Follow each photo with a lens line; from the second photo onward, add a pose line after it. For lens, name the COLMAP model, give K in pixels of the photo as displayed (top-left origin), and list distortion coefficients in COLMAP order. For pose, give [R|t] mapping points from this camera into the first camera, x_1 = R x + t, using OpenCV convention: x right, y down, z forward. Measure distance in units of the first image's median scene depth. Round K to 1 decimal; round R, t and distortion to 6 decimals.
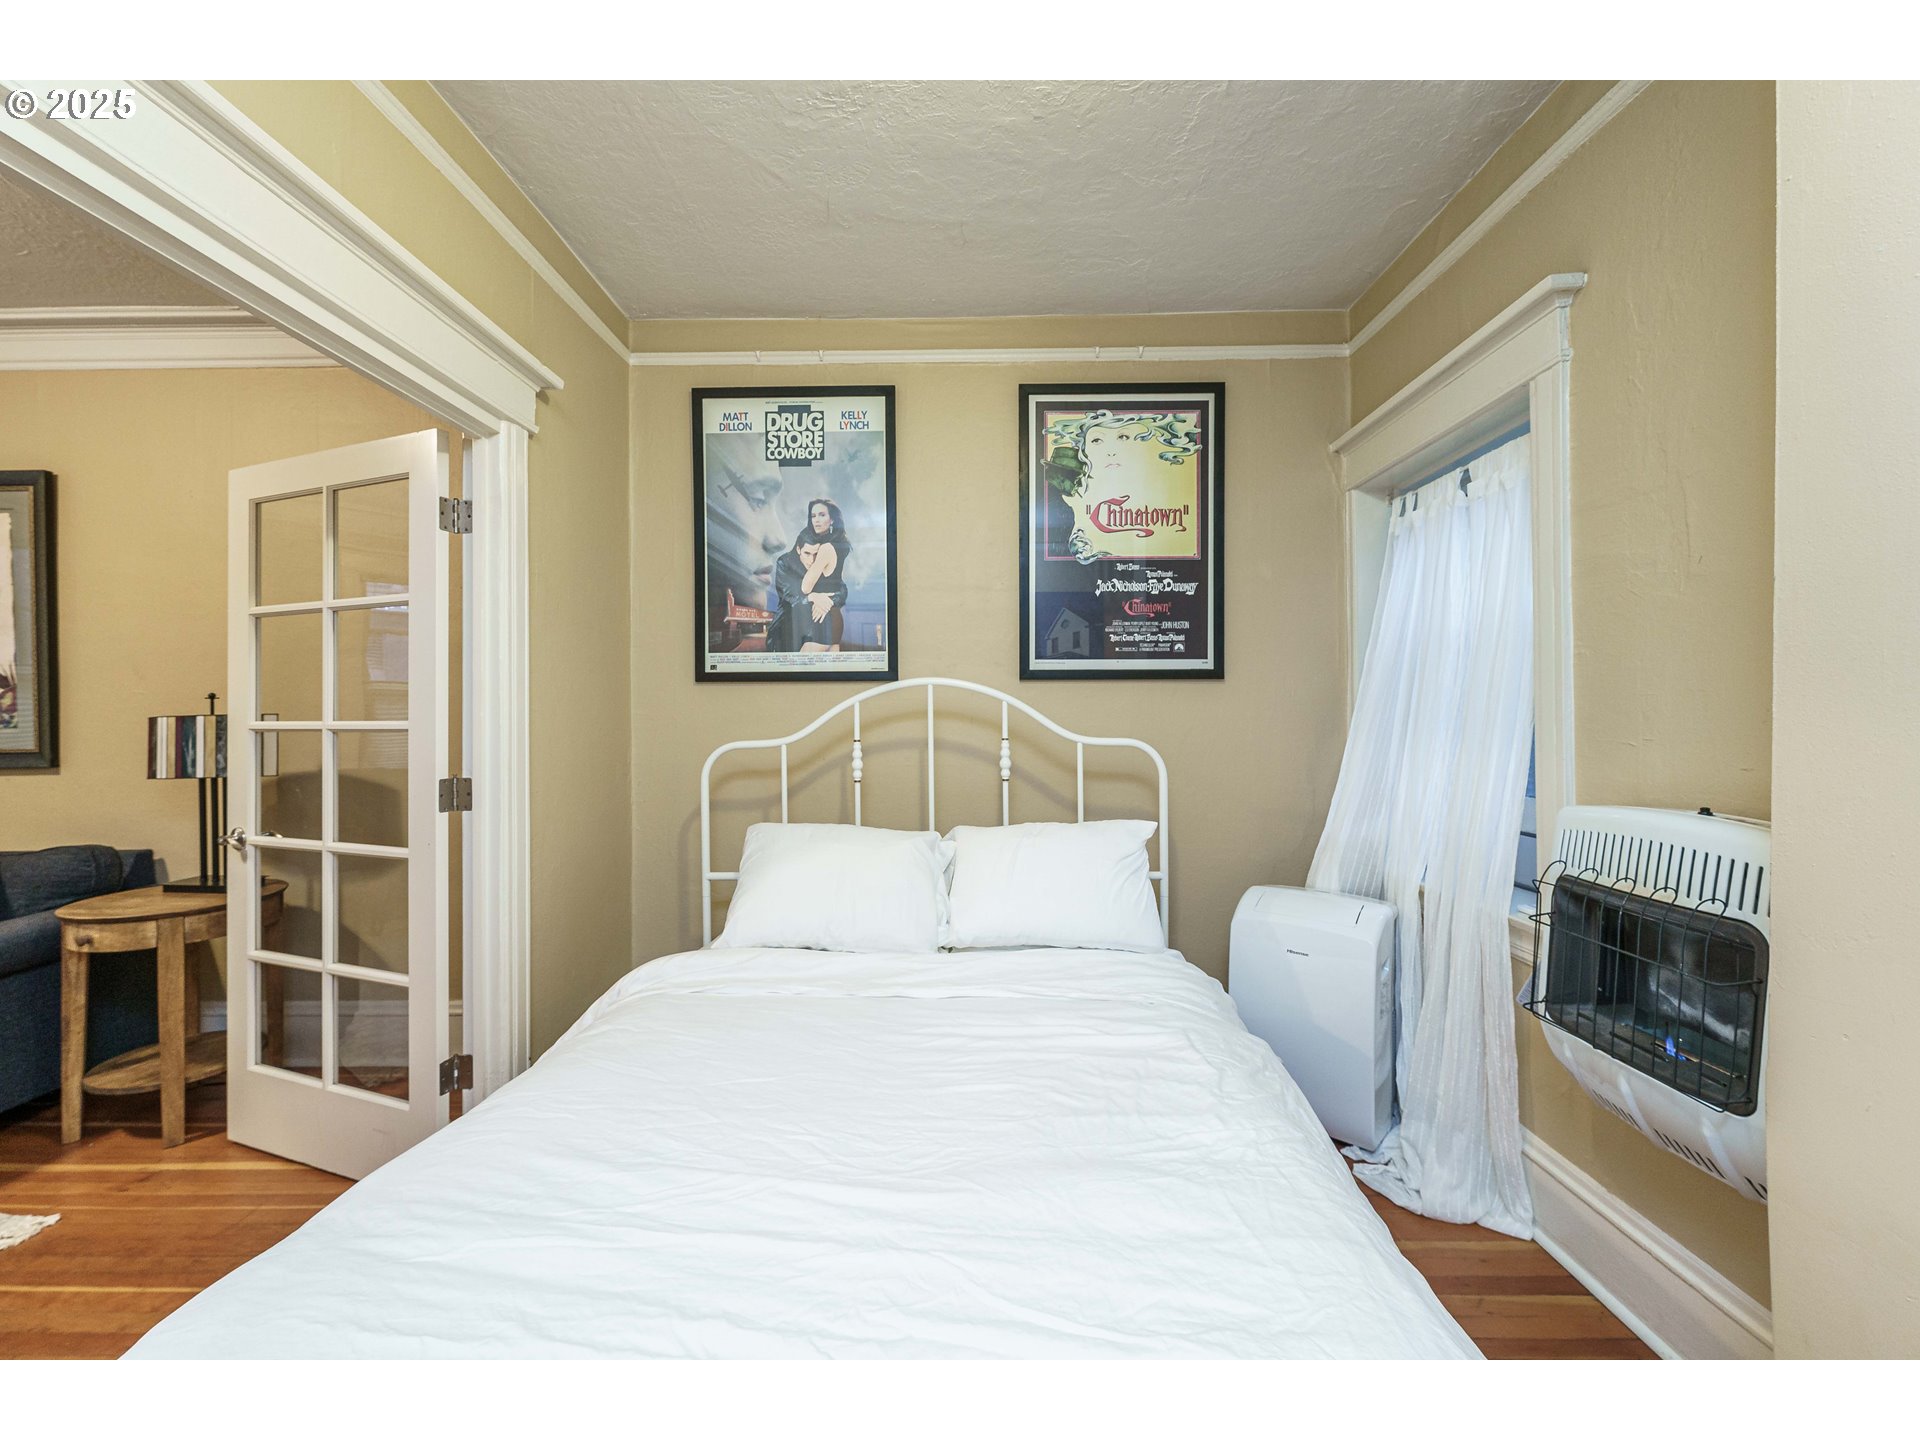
lens RADIAL K [[766.7, 0, 954.9], [0, 766.7, 717.8], [0, 0, 1]] dist [-0.004737, -0.001296]
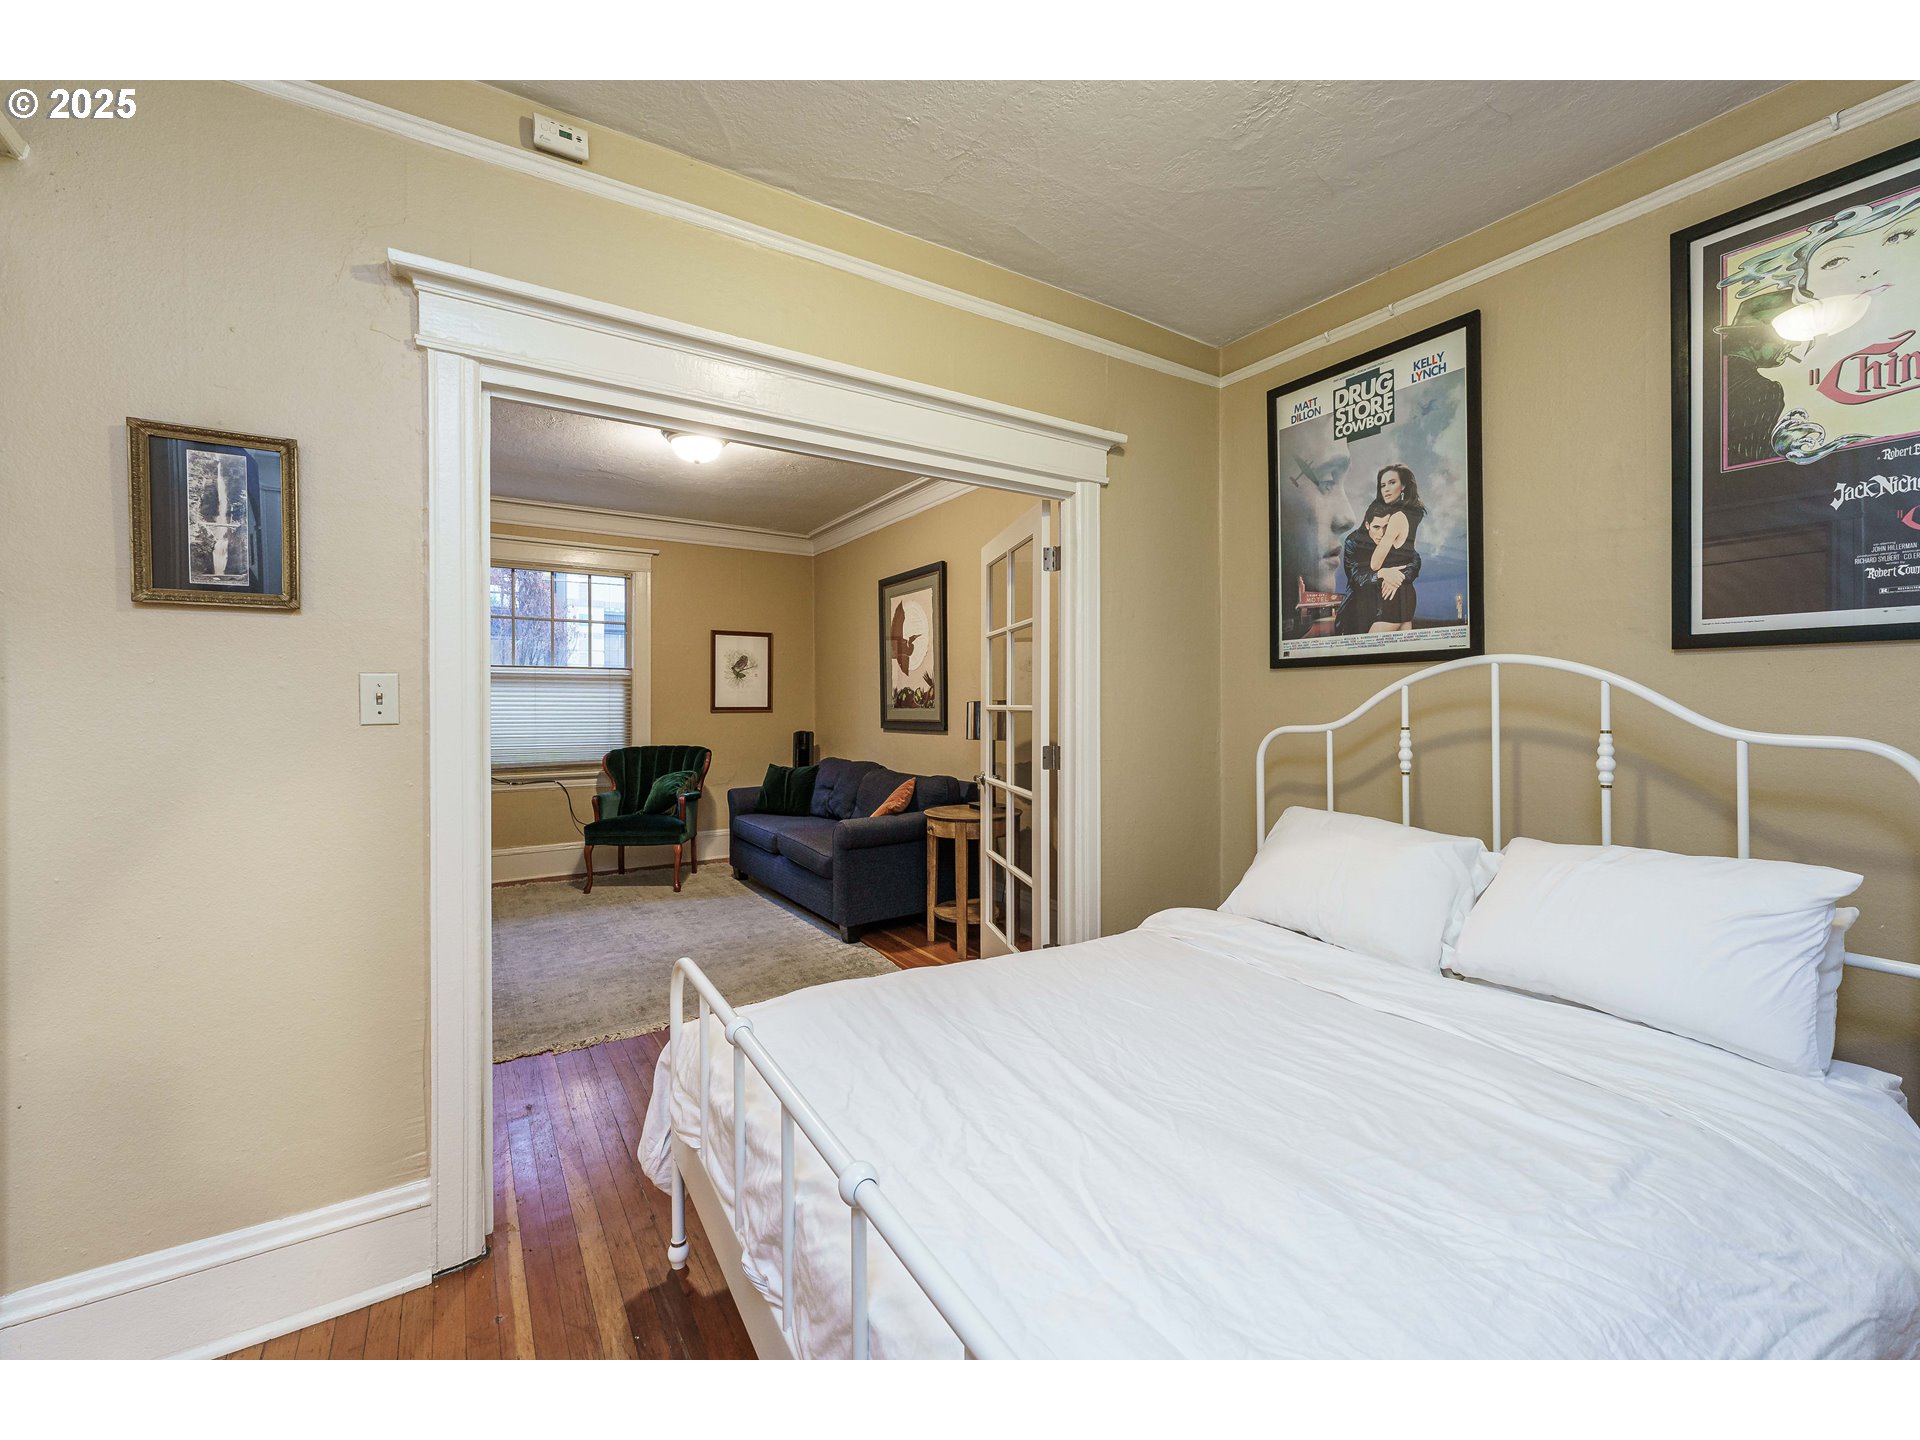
lens RADIAL K [[766.7, 0, 952.3], [0, 766.7, 710.5], [0, 0, 1]] dist [-0.004737, -0.001296]
pose [[0.550495, 0.009449, -0.834785, 0.336209], [-0.000193, 0.999937, 0.011191, -0.001080], [0.834838, -0.006000, 0.550463, 0.055565]]
